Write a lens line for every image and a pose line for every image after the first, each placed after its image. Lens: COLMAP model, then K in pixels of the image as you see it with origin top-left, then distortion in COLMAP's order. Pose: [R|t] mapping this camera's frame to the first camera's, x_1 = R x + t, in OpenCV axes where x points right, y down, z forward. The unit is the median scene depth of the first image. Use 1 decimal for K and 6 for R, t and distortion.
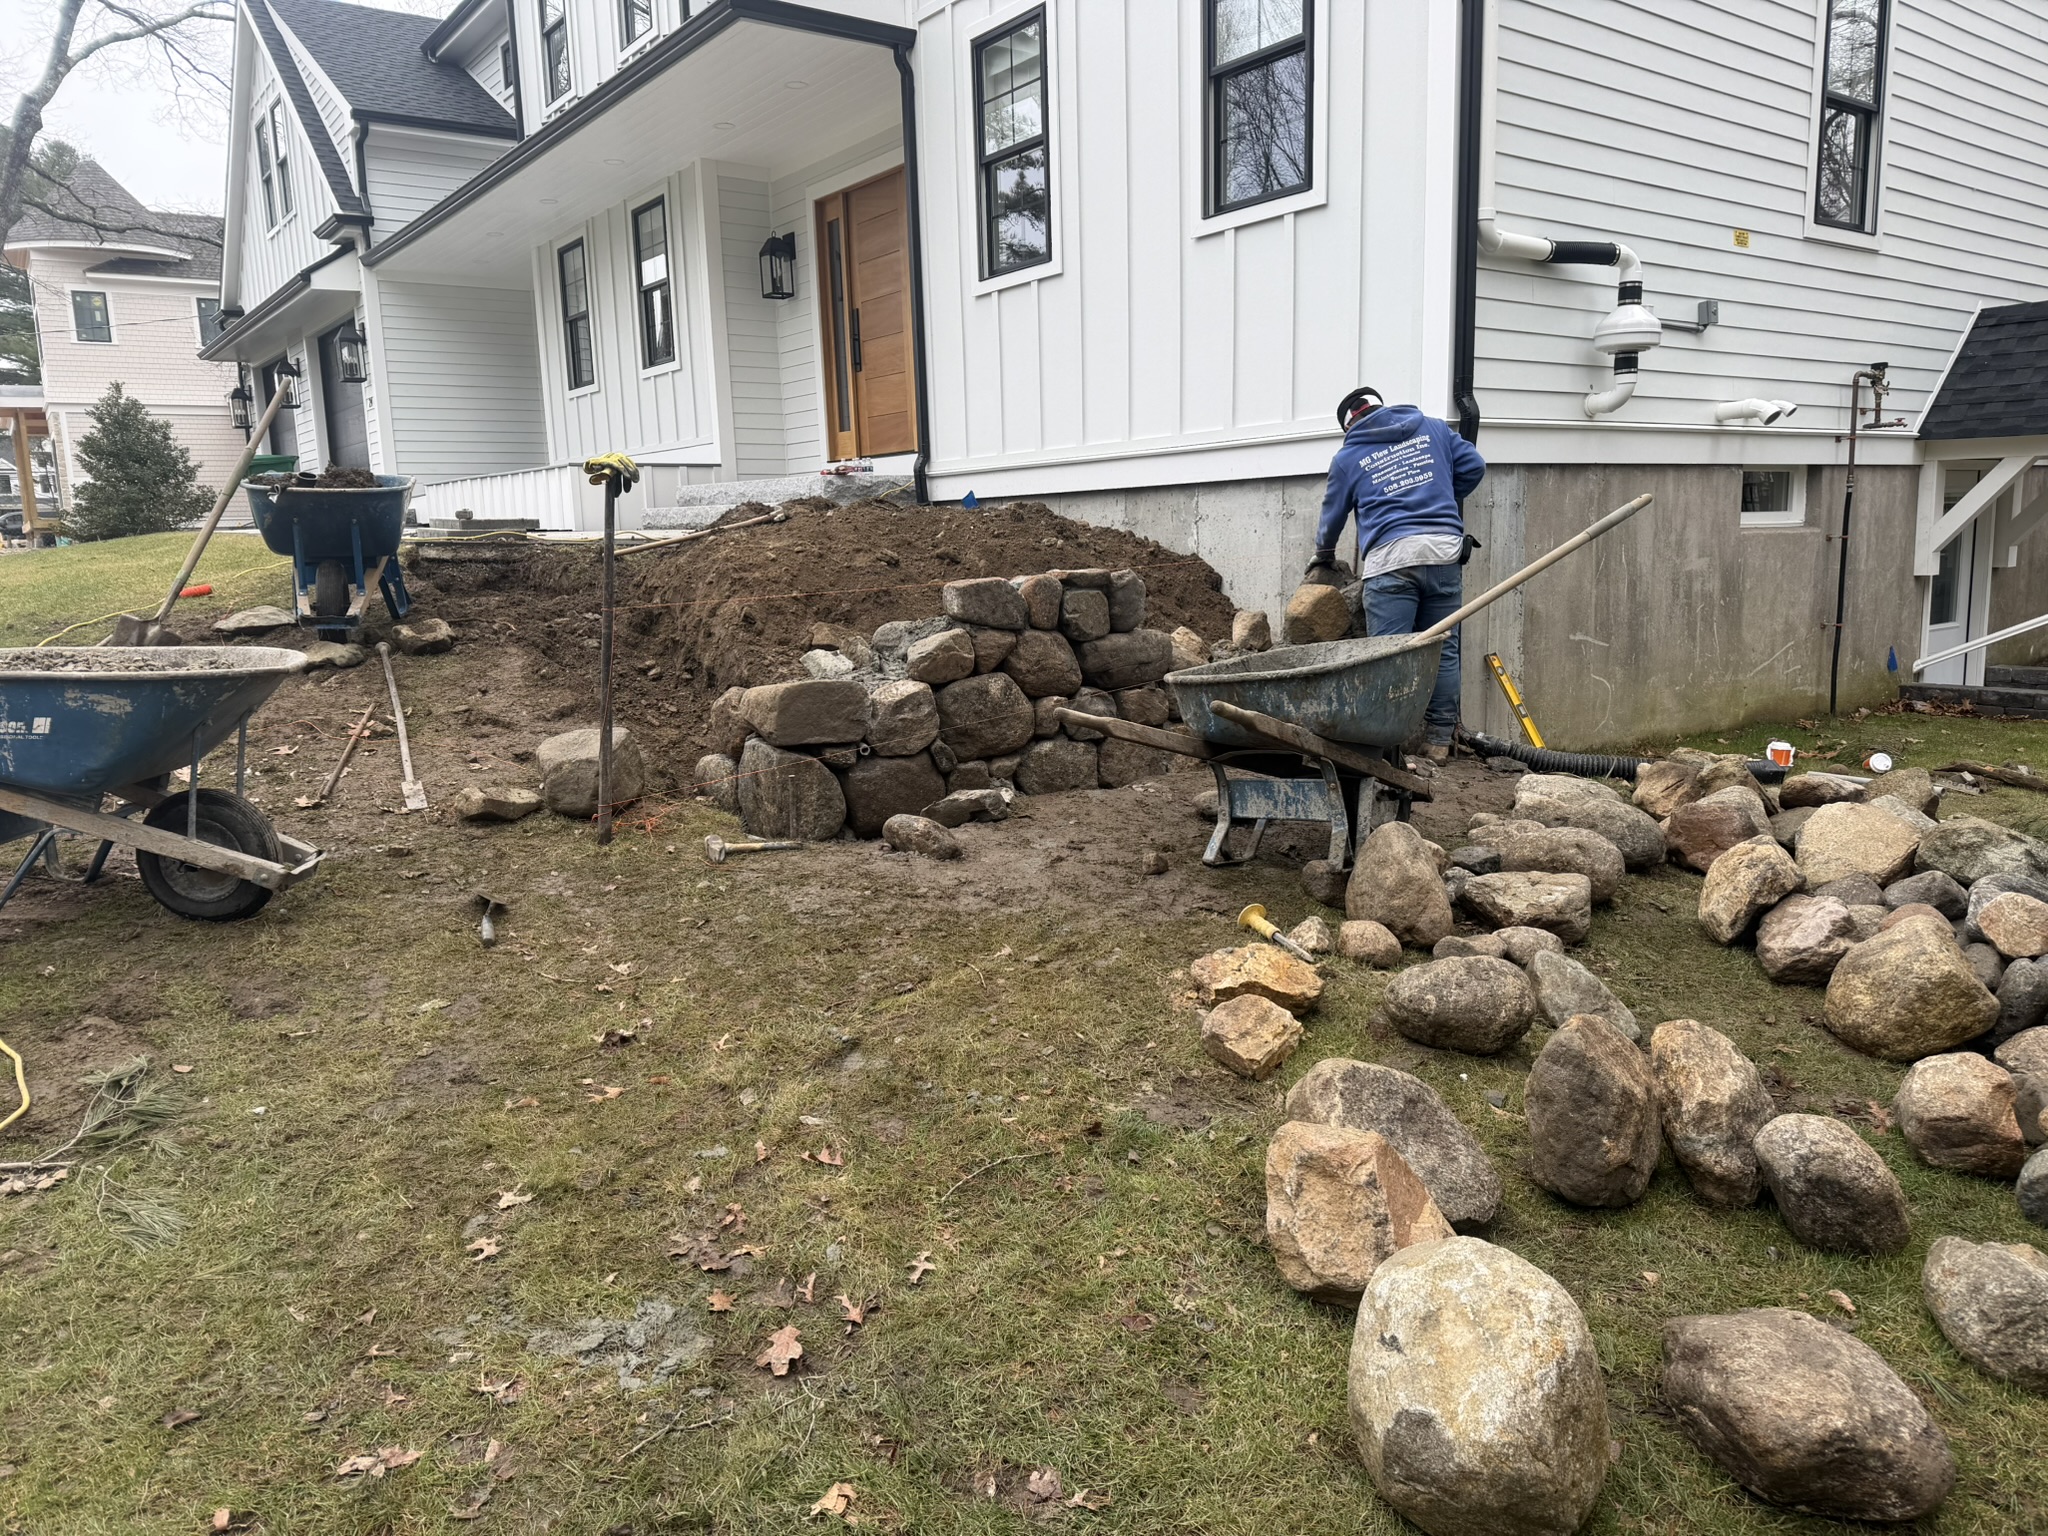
lens RADIAL K [[1447.9, 0, 1024.0], [0, 1447.9, 768.0], [0, 0, 1]] dist [0.053036, -0.058380]
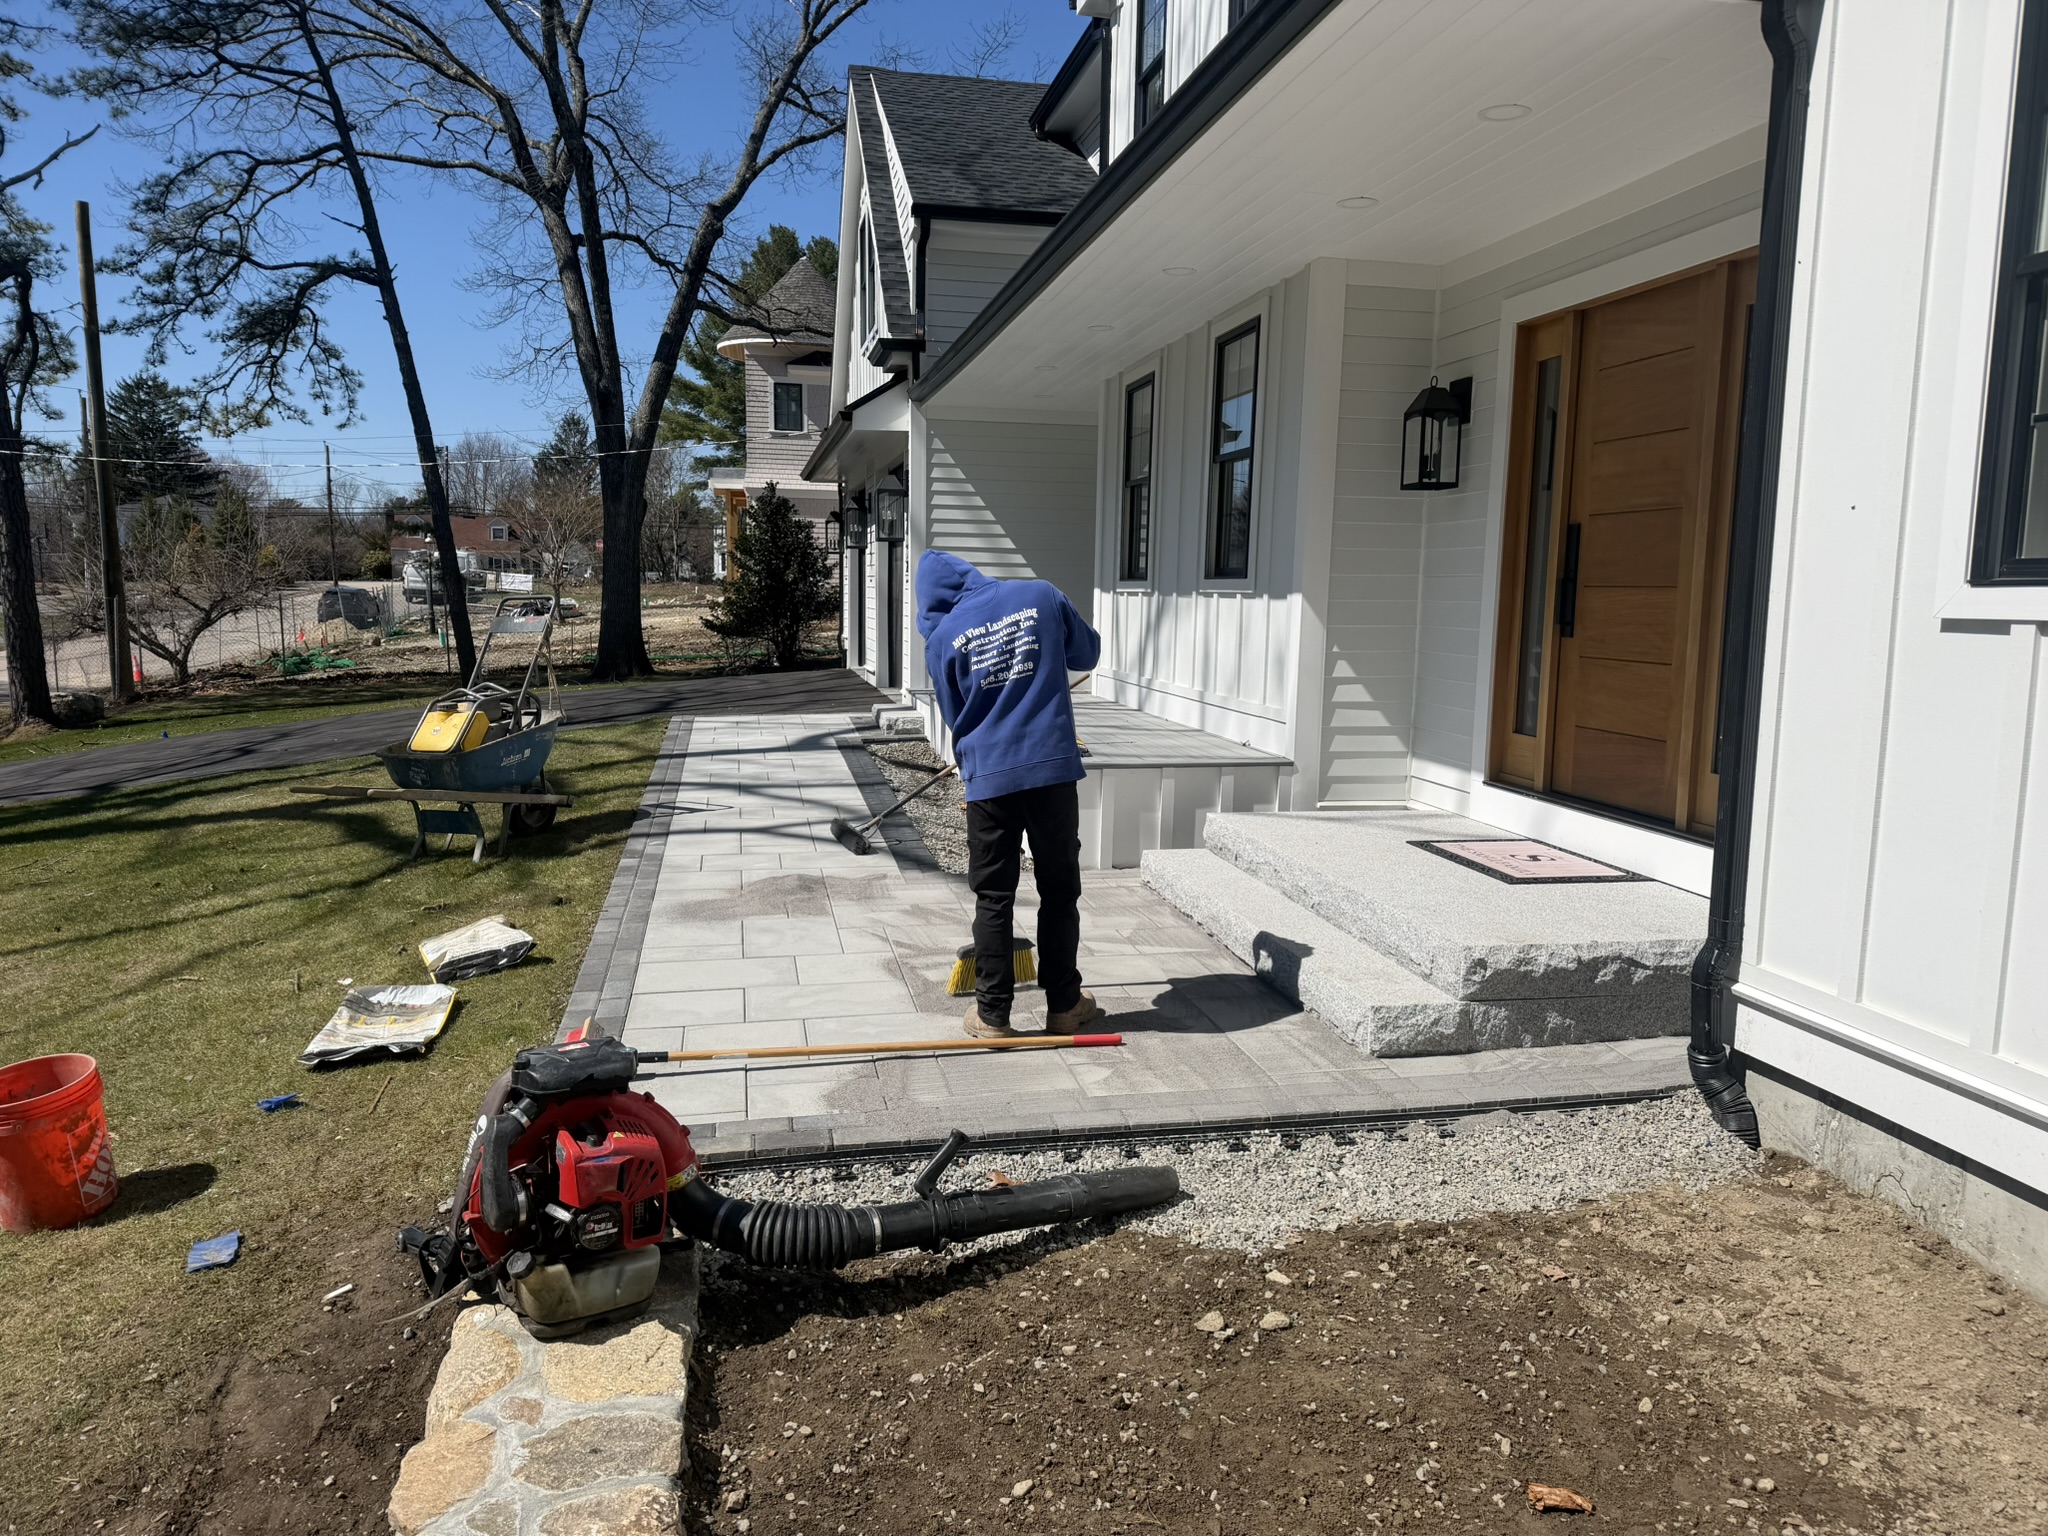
lens RADIAL K [[1447.9, 0, 1024.0], [0, 1447.9, 768.0], [0, 0, 1]] dist [0.053036, -0.058380]
pose [[0.903628, 0.102907, -0.415772, -0.063299], [-0.117638, 0.993007, -0.009893, -0.188367], [0.411847, 0.057850, 0.909415, 0.418394]]
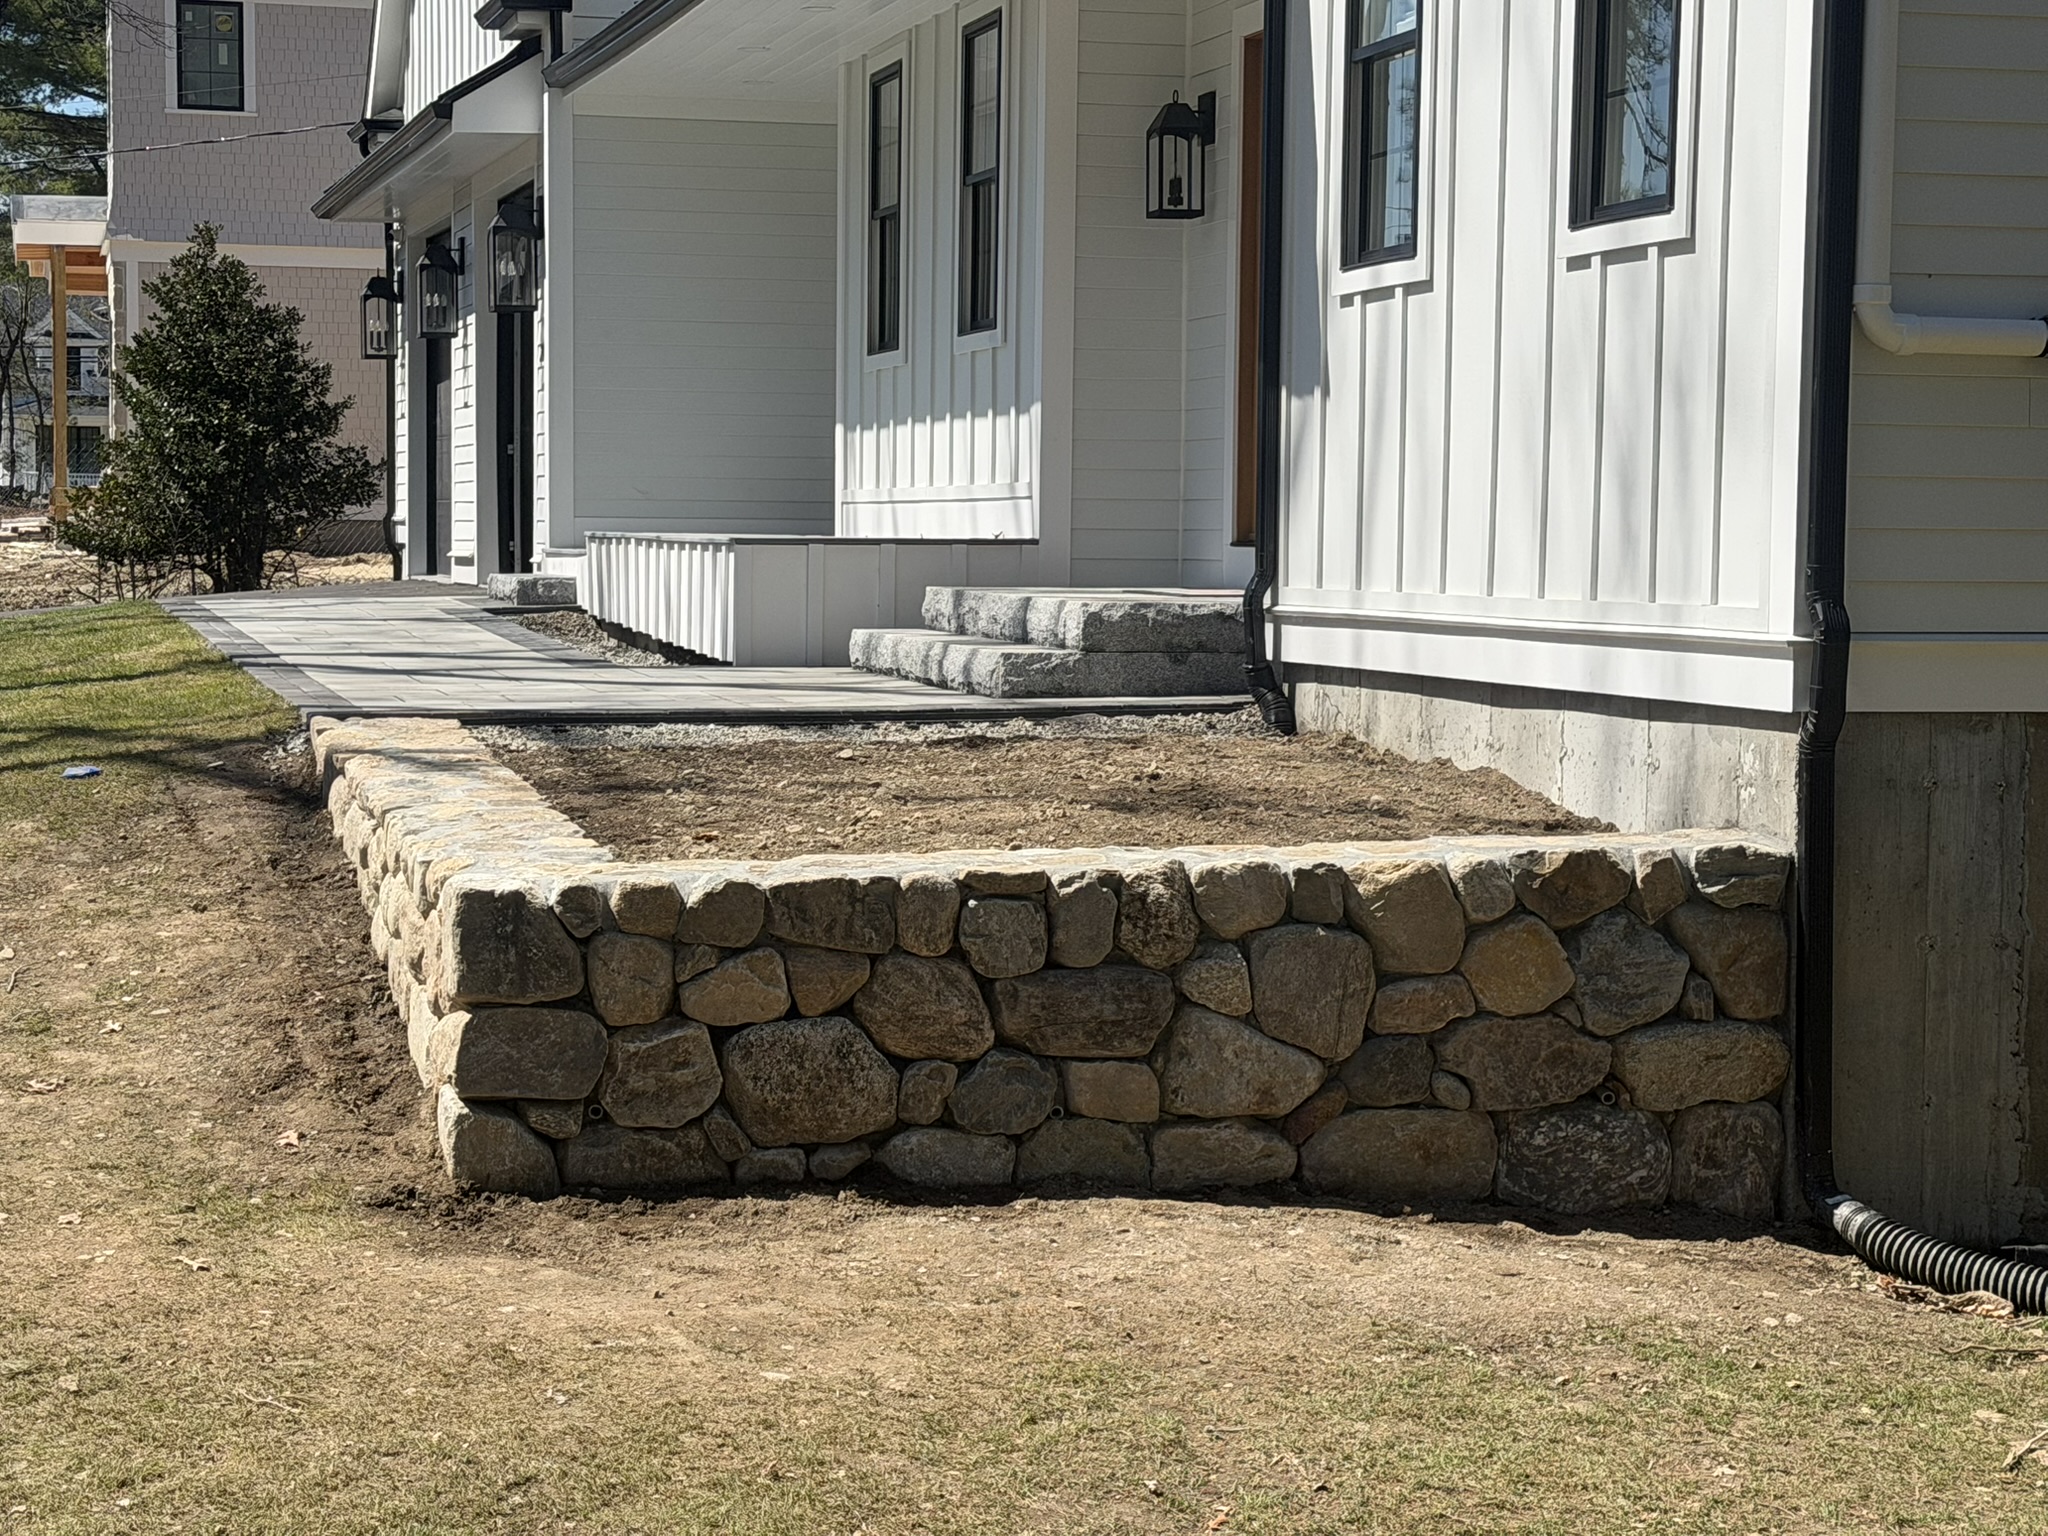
lens RADIAL K [[4182.1, 0, 1024.0], [0, 4182.1, 768.0], [0, 0, 1]] dist [0.157966, -0.057195]
pose [[0.926319, 0.062556, -0.371509, 0.323054], [-0.100338, 0.991465, -0.083237, -0.012473], [0.363132, 0.114381, 0.924690, -0.316430]]
